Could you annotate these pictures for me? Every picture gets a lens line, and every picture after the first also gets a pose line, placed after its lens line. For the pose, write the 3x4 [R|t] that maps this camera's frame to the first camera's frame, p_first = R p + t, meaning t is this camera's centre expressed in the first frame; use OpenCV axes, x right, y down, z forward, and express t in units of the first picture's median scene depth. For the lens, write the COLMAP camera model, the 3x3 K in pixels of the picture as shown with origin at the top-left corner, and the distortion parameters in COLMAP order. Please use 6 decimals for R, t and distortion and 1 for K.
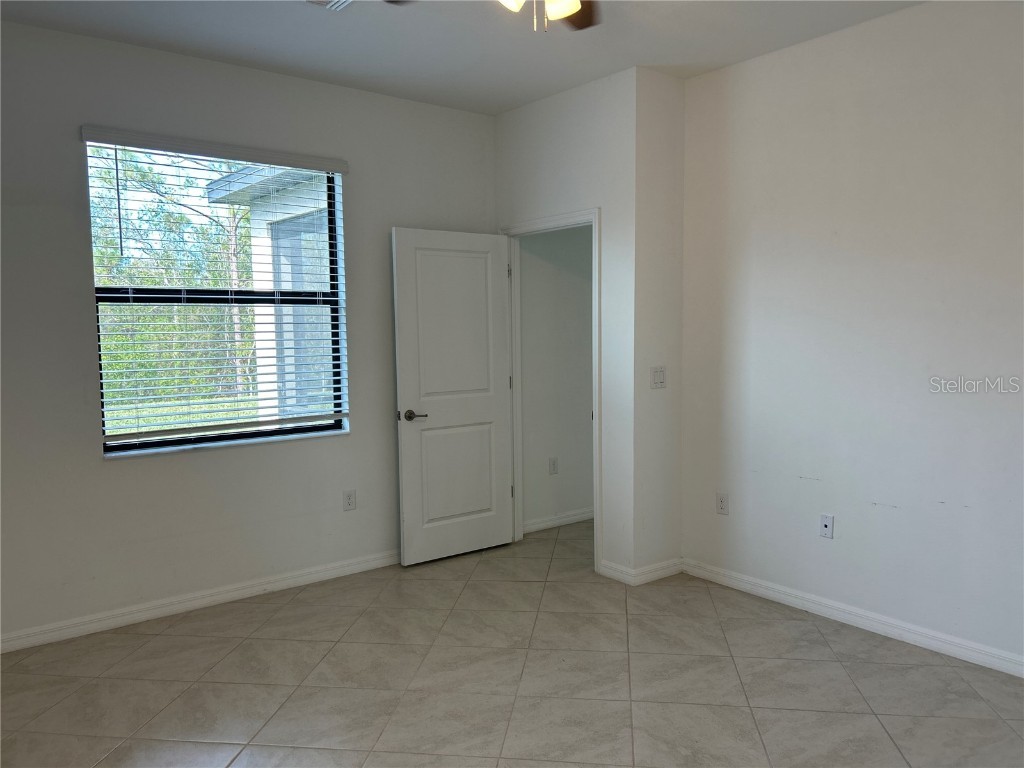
lens RADIAL K [[770.9, 0, 515.1], [0, 770.9, 389.3], [0, 0, 1]] dist [0.058759, -0.072876]
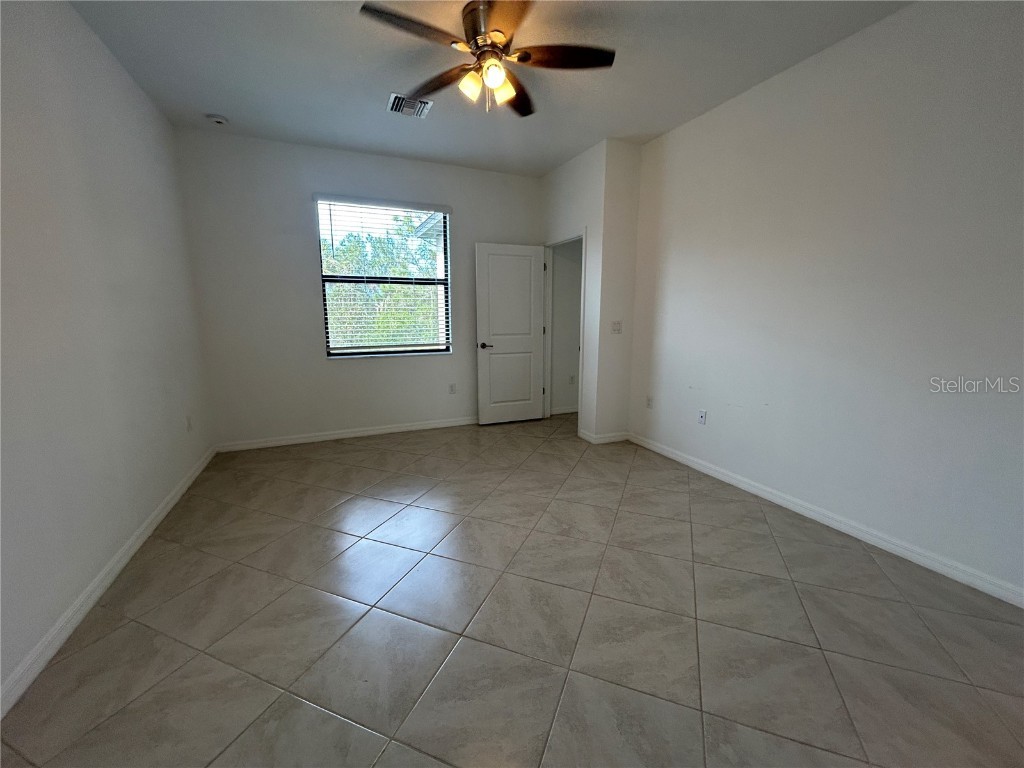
lens RADIAL K [[414.7, 0, 512.0], [0, 414.7, 384.0], [0, 0, 1]] dist [-0.003587, 0.000298]
pose [[0.968264, 0.054855, -0.243836, 0.190999], [-0.032340, 0.994913, 0.095401, 0.029993], [0.247829, -0.084487, 0.965113, 0.042181]]
